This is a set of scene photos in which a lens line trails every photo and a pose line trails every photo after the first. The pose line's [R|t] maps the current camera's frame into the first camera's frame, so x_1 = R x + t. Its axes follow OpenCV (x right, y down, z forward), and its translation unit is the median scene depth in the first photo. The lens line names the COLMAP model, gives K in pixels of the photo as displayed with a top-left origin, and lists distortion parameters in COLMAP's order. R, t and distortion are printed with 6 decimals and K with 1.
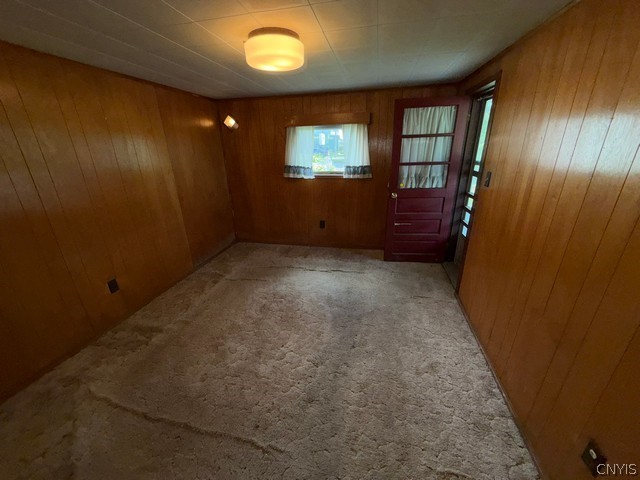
lens RADIAL K [[252.8, 0, 320.0], [0, 252.8, 240.0], [0, 0, 1]] dist [0.000040, 0.000041]
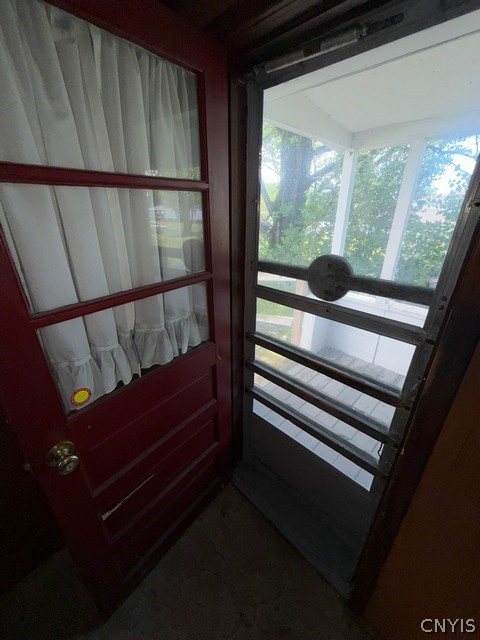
lens RADIAL K [[252.8, 0, 238.7], [0, 252.8, 317.6], [0, 0, 1]] dist [0.000040, 0.000041]
pose [[0.527392, -0.324931, 0.785033, 0.249613], [0.280749, 0.938726, 0.199935, -0.299287], [-0.801896, 0.114953, 0.586301, 0.760214]]
